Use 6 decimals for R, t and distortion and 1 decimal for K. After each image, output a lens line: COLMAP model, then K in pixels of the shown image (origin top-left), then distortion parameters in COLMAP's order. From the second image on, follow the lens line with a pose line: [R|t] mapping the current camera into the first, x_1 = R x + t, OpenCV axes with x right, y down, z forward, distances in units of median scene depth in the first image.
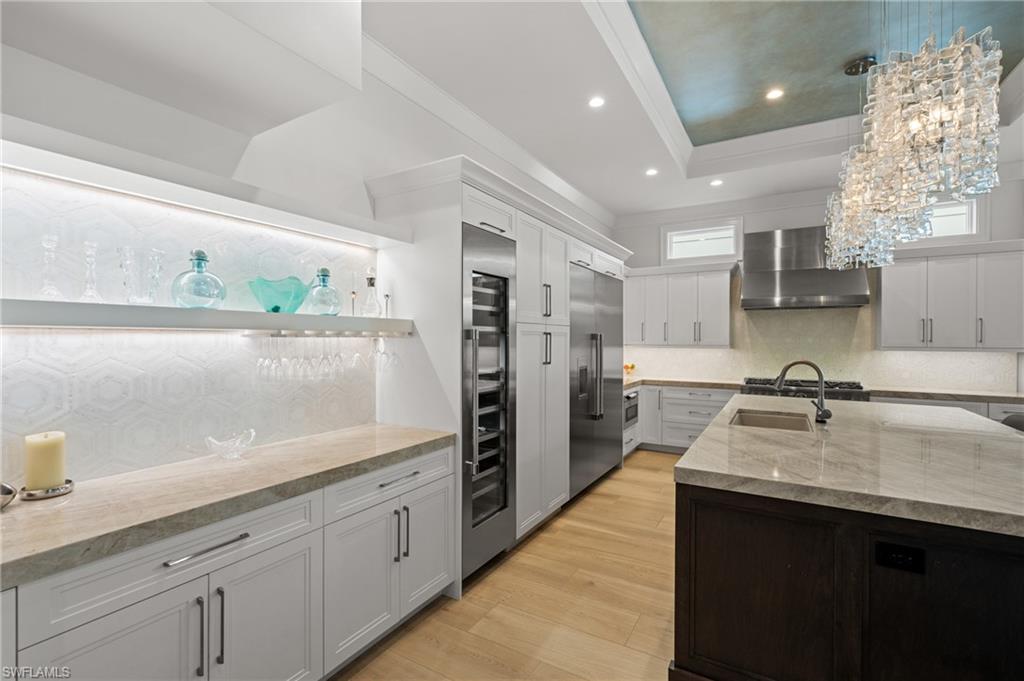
lens RADIAL K [[462.8, 0, 513.9], [0, 462.8, 338.6], [0, 0, 1]] dist [-0.002899, 0.003666]
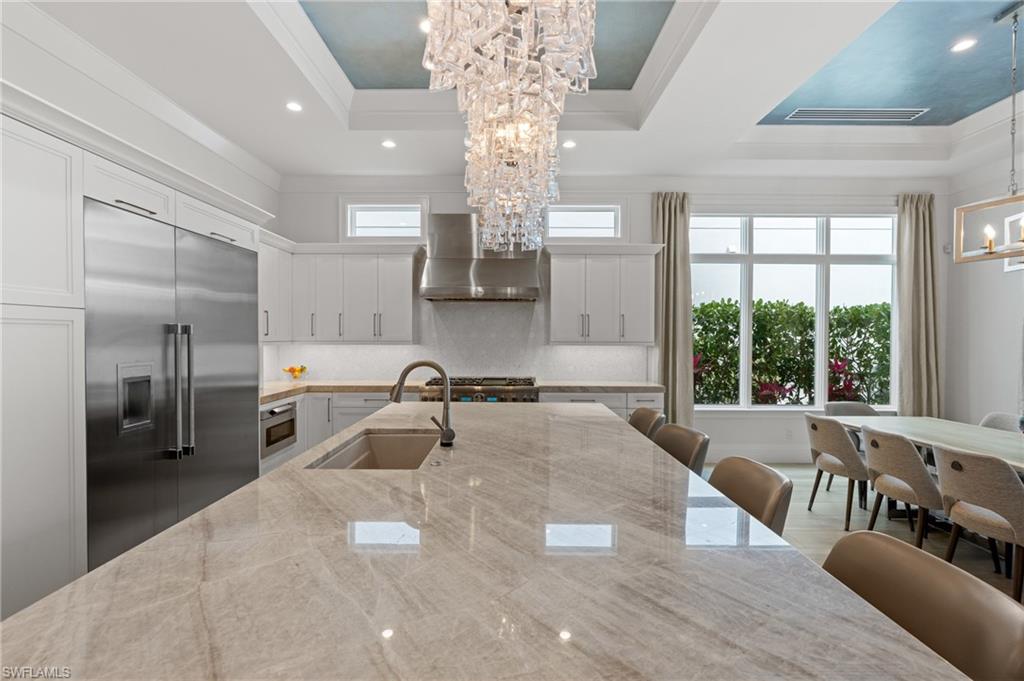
lens RADIAL K [[462.8, 0, 510.5], [0, 462.8, 341.2], [0, 0, 1]] dist [-0.002899, 0.003666]
pose [[0.865880, -0.006315, 0.500212, 0.217149], [-0.000786, 0.999902, 0.013984, 0.002937], [-0.500251, -0.012502, 0.865790, 0.177780]]
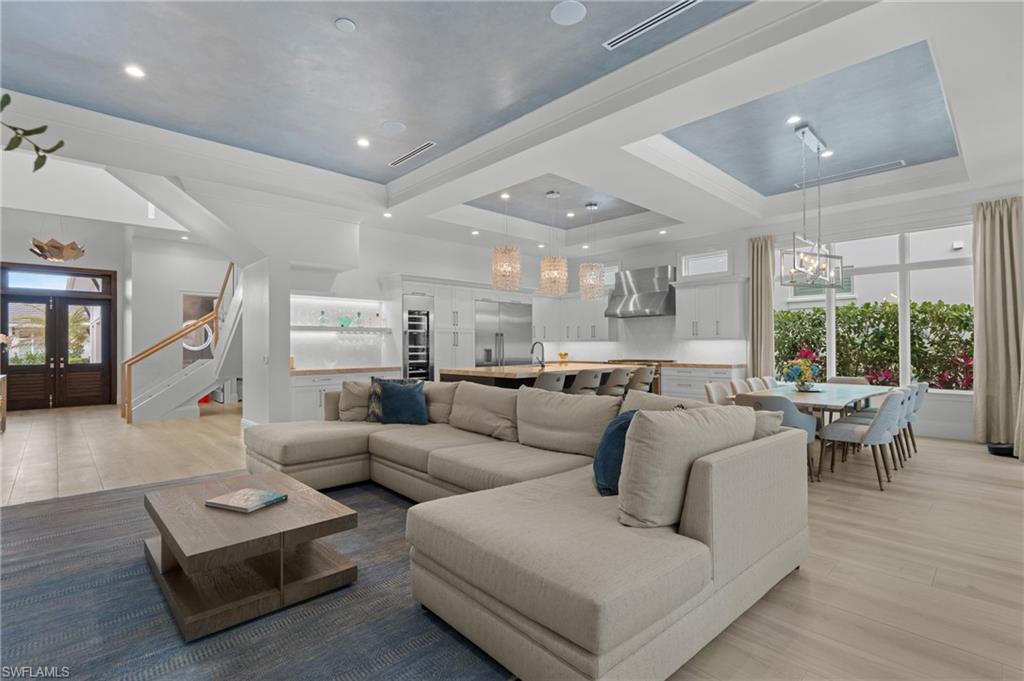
lens RADIAL K [[462.8, 0, 509.8], [0, 462.8, 346.4], [0, 0, 1]] dist [-0.002899, 0.003666]
pose [[0.964412, -0.009192, -0.264242, 0.639214], [0.009322, 0.999956, -0.000762, 0.042266], [0.264238, -0.001728, 0.964456, -0.799247]]
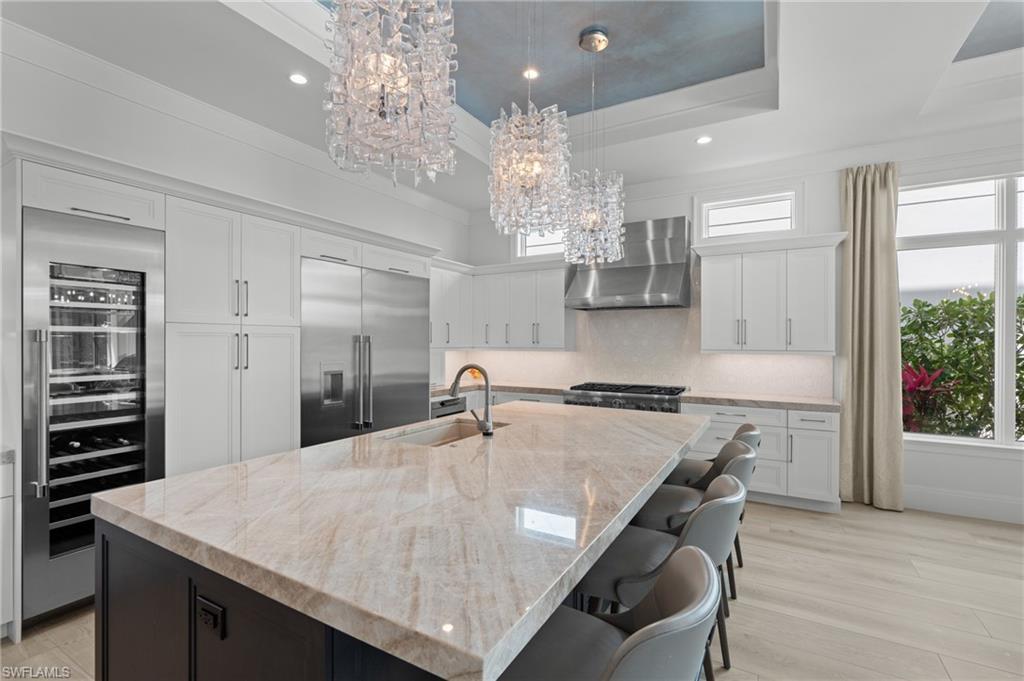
lens RADIAL K [[462.8, 0, 501.6], [0, 462.8, 338.2], [0, 0, 1]] dist [-0.002899, 0.003666]
pose [[0.999987, -0.001180, -0.004918, 0.389264], [0.001139, 0.999965, -0.008327, 0.002345], [0.004927, 0.008322, 0.999953, 0.066689]]
